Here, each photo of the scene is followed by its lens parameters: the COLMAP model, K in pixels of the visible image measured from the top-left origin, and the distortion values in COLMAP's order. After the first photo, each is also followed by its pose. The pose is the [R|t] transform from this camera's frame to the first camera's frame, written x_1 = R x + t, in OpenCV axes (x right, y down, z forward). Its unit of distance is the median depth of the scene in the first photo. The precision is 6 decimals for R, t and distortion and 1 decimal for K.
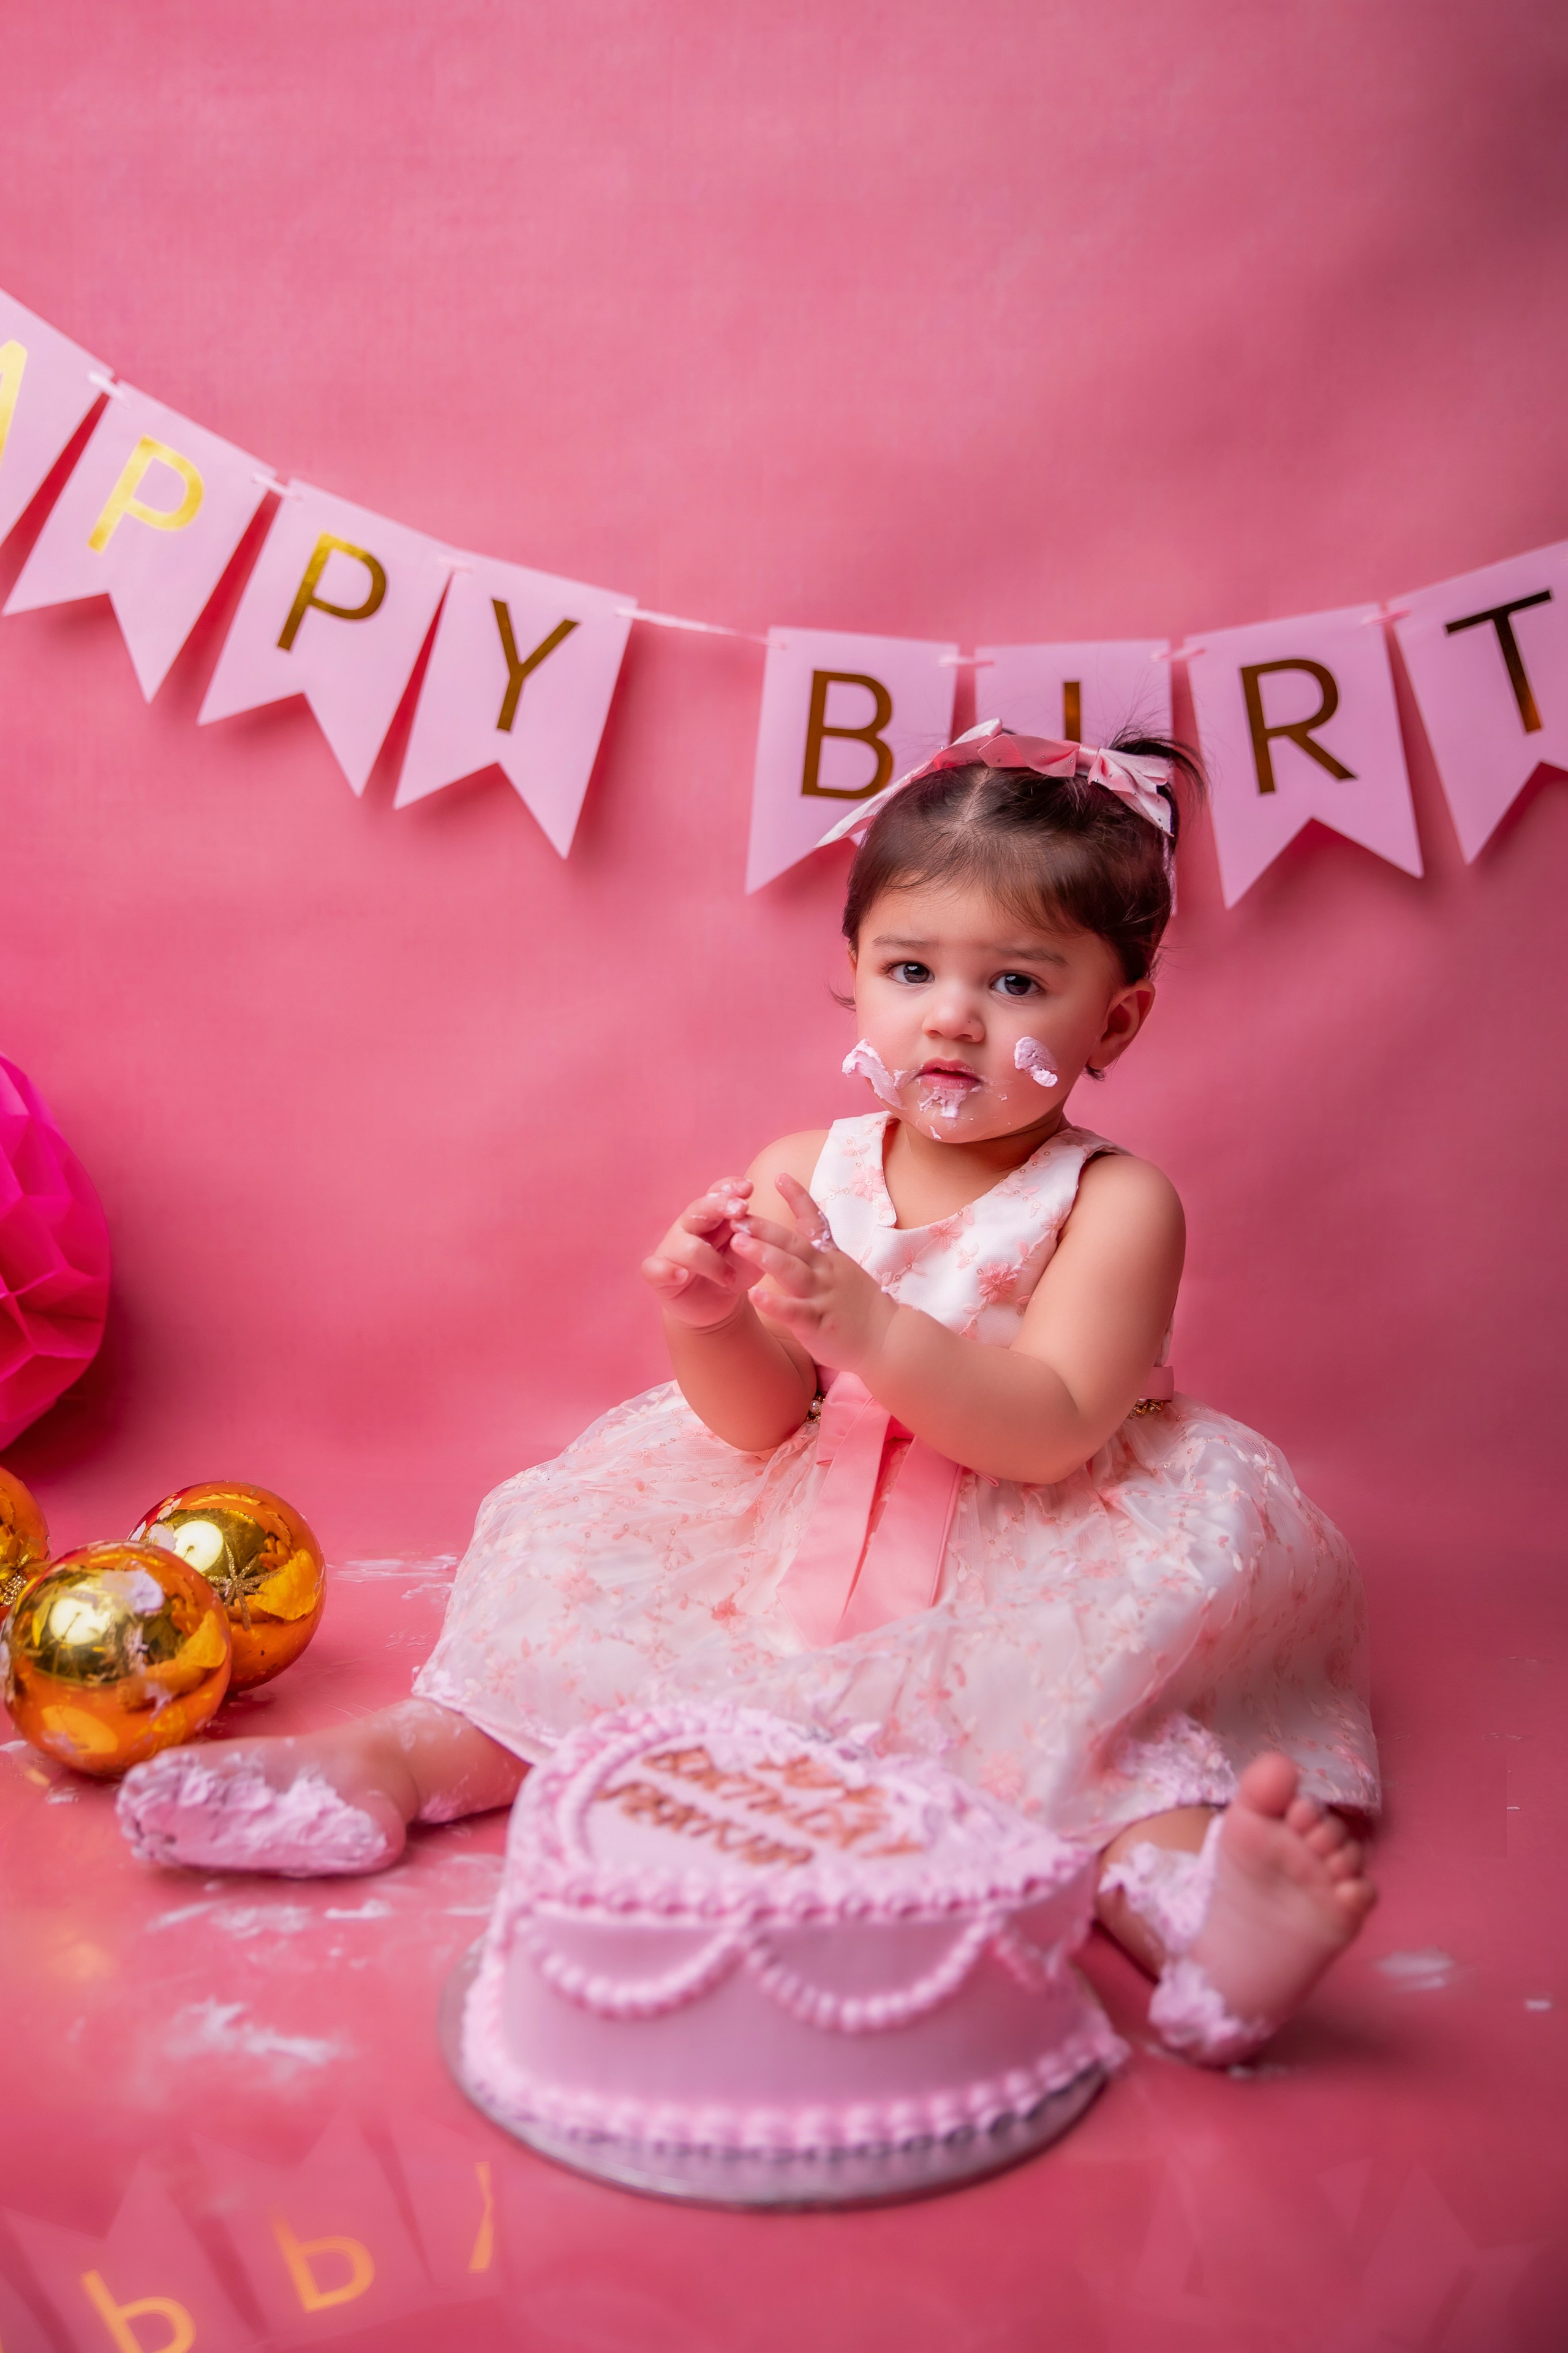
lens RADIAL K [[2447.2, 0, 645.8], [0, 2447.2, 1058.1], [0, 0, 1]] dist [-0.013799, -0.005585]
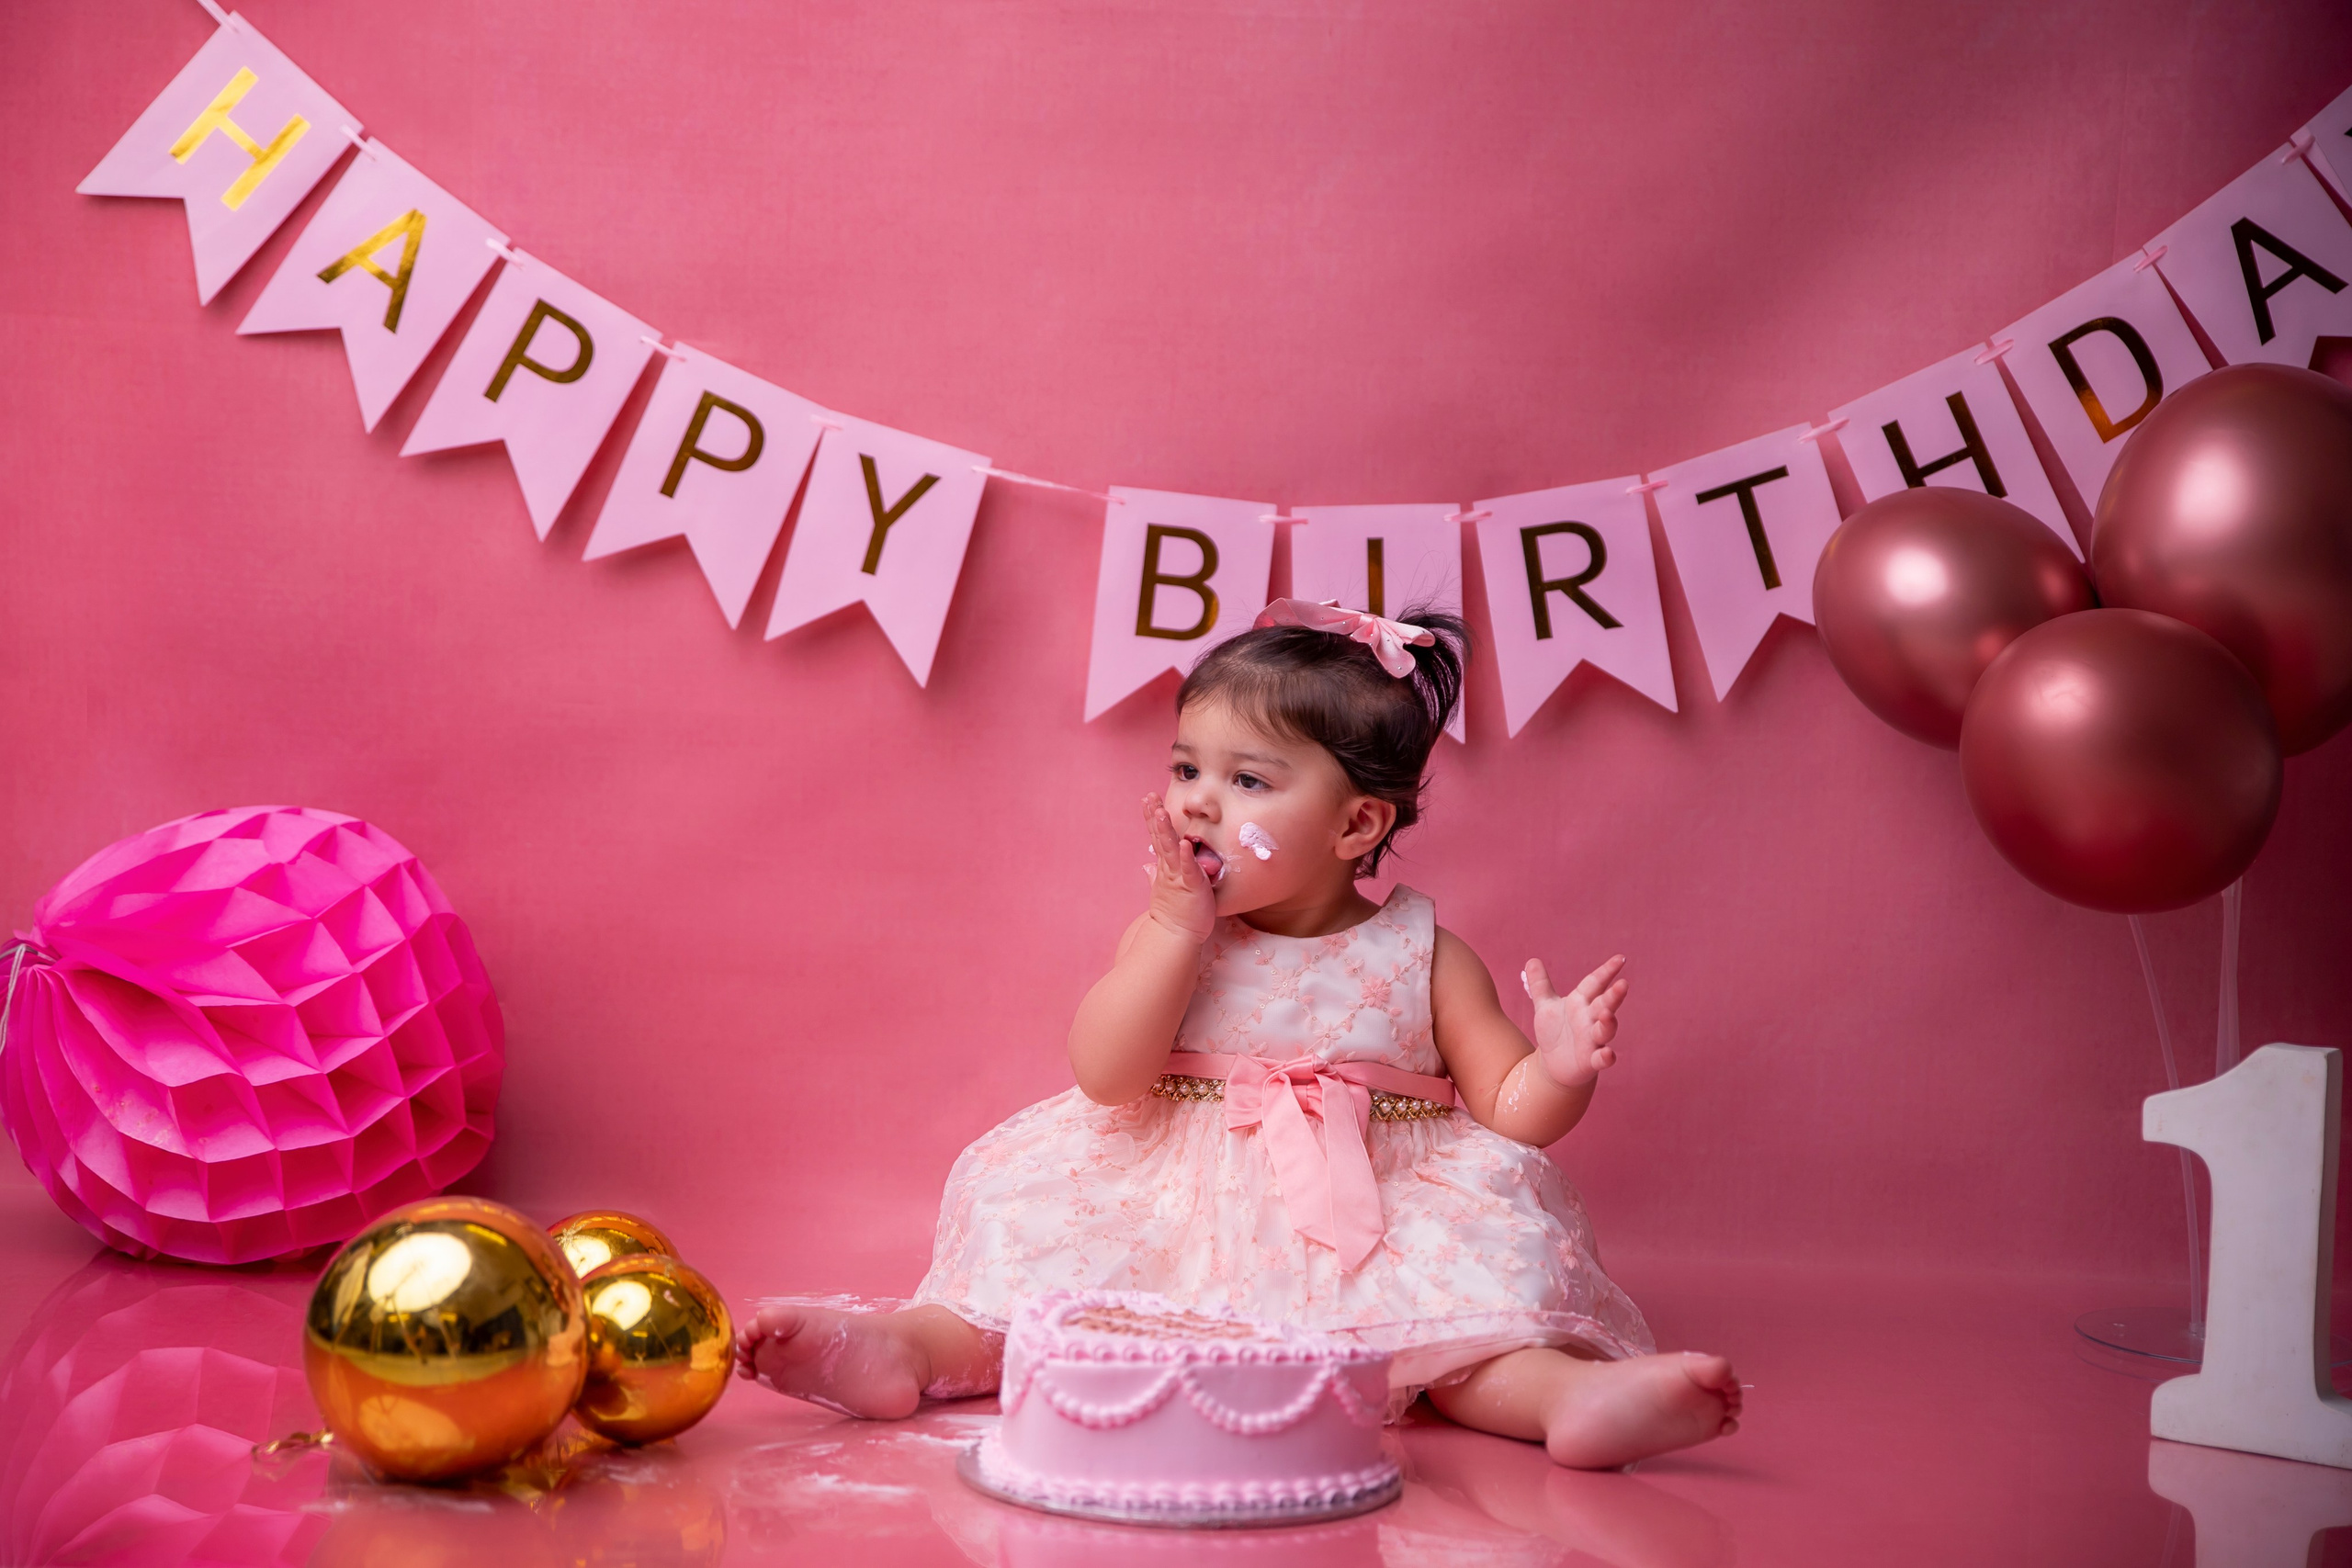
lens RADIAL K [[3723.7, 0, 1088.1], [0, 3723.7, 840.3], [0, 0, 1]] dist [0.125619, 0.043240]
pose [[0.995045, 0.006474, 0.099215, -0.131109], [-0.003246, 0.999461, -0.032662, 0.043668], [-0.099373, 0.032178, 0.994530, -0.714377]]
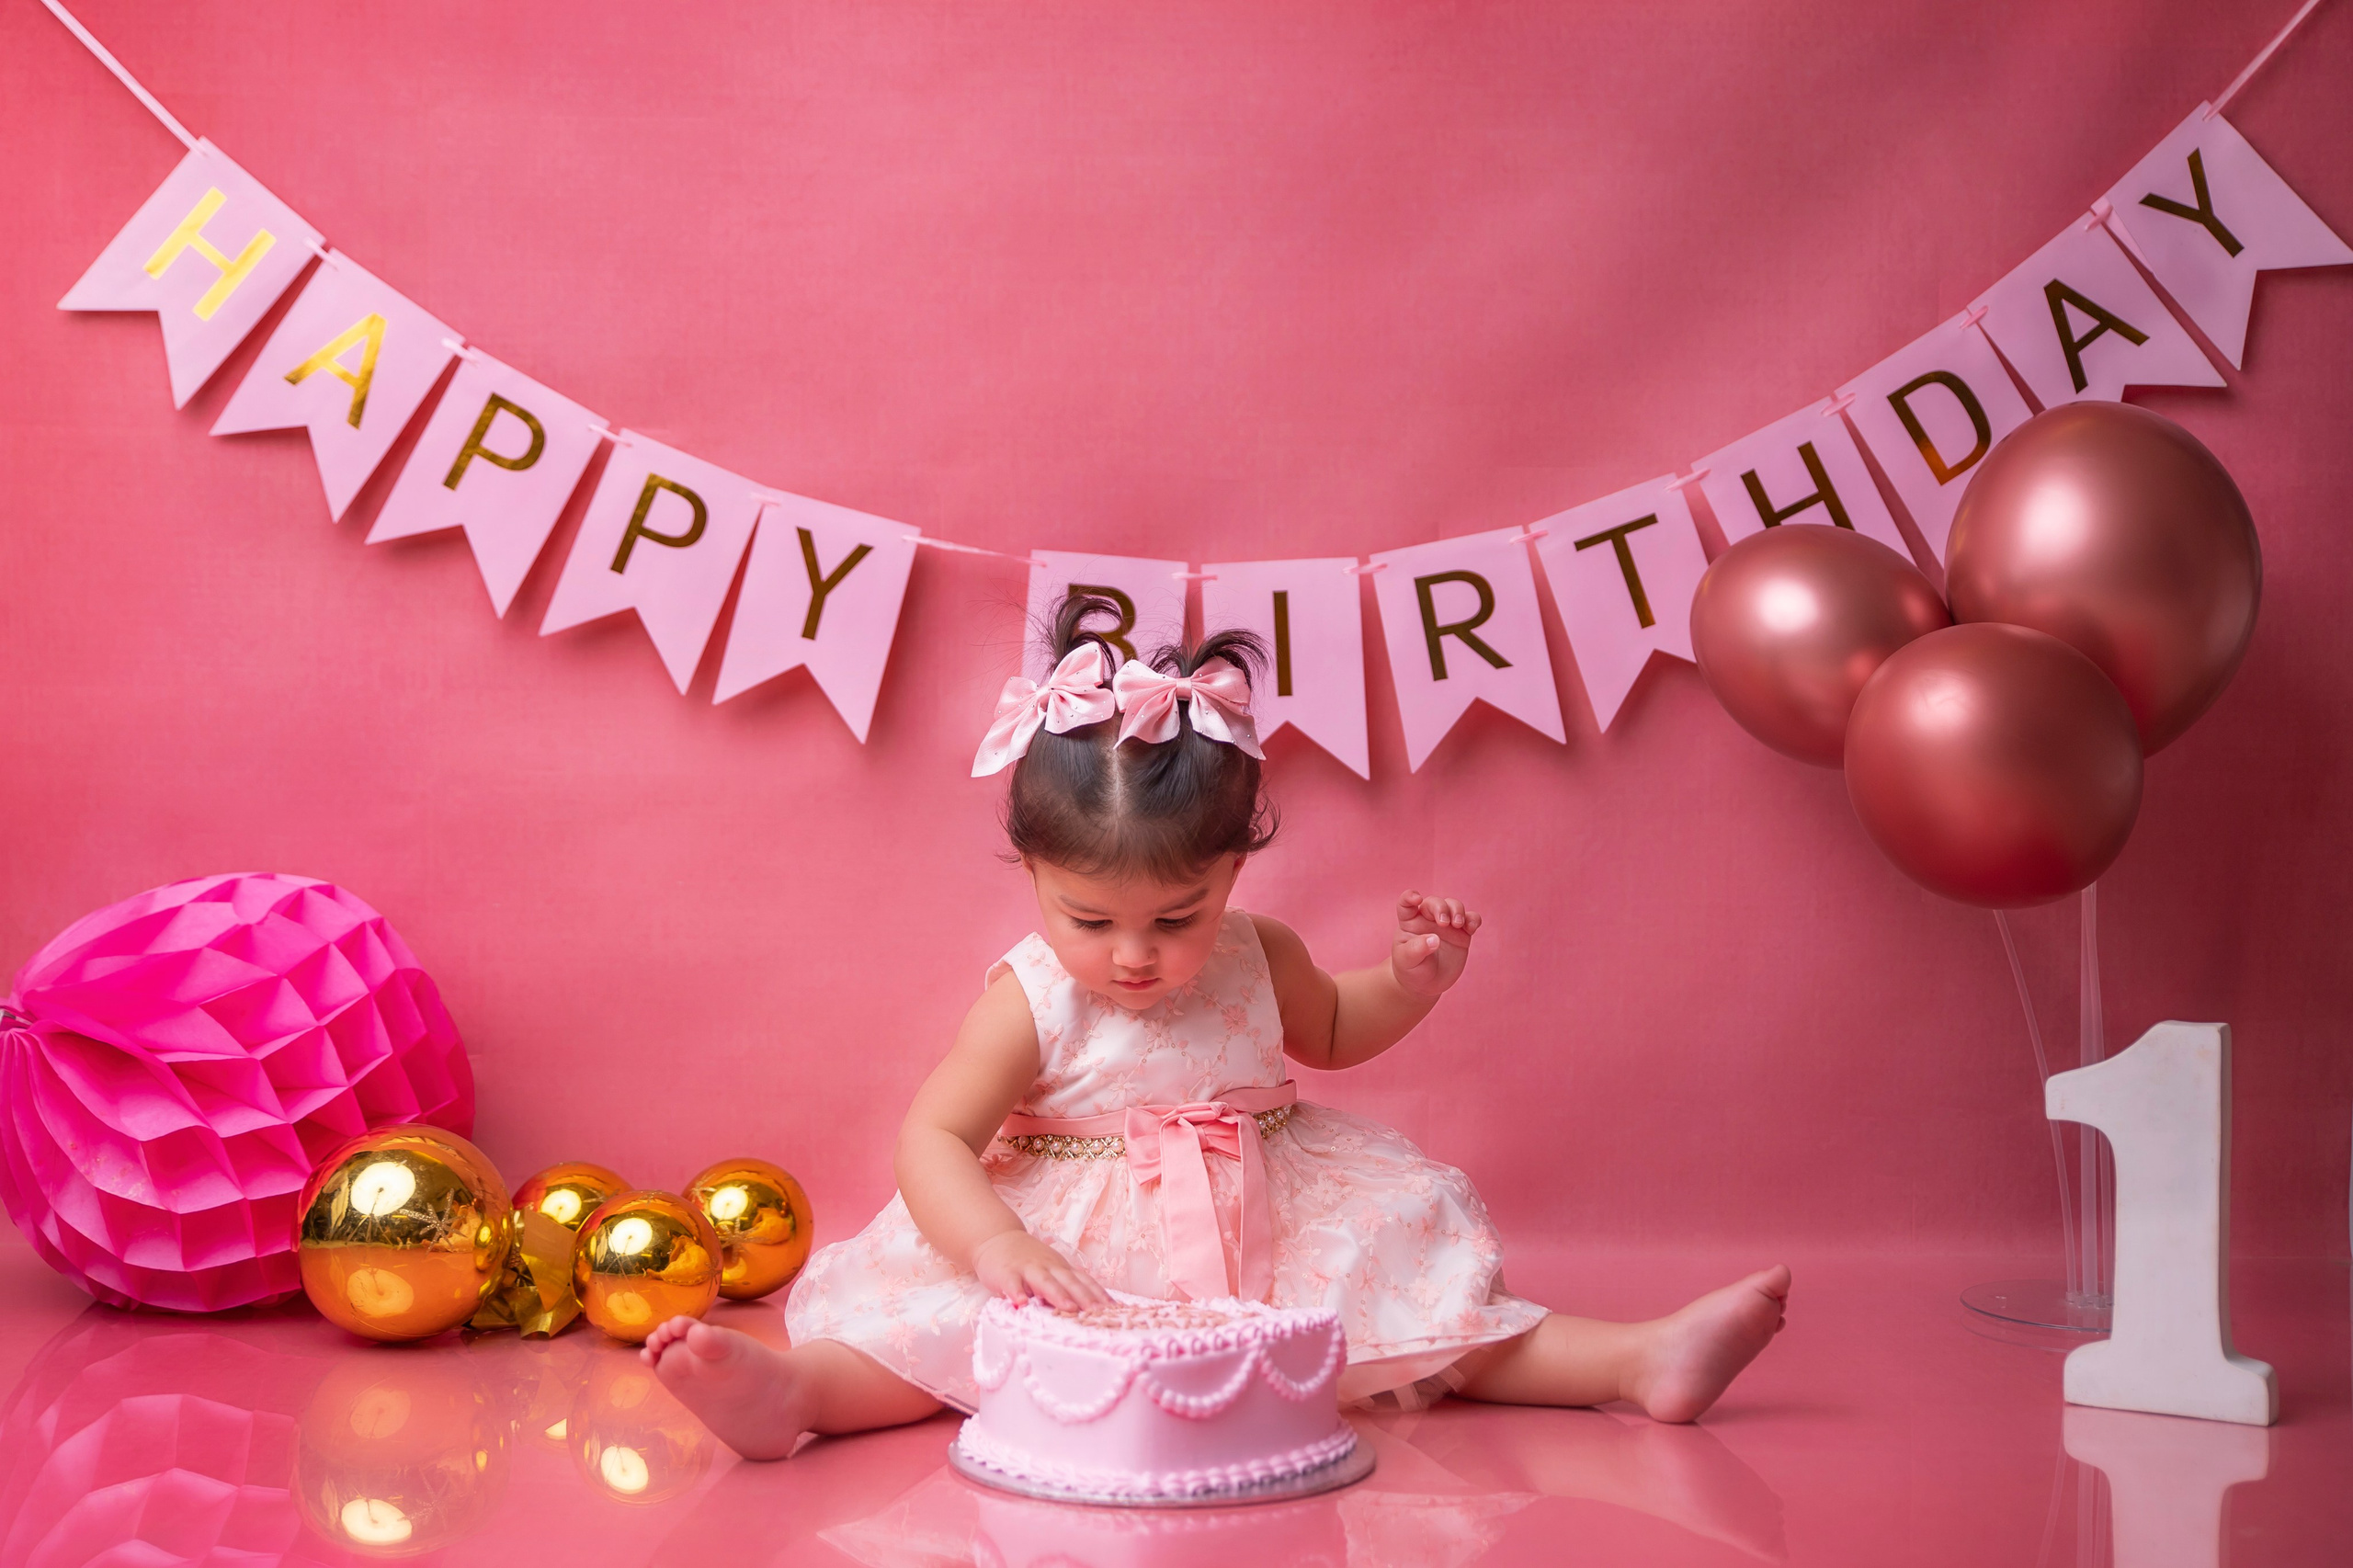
lens RADIAL K [[2963.8, 0, 1135.1], [0, 2963.8, 794.9], [0, 0, 1]] dist [0.028088, -0.016134]
pose [[0.990198, -0.020824, 0.138108, -0.105641], [0.032422, 0.996083, -0.082268, 0.067345], [-0.135854, 0.085939, 0.986994, -0.448475]]
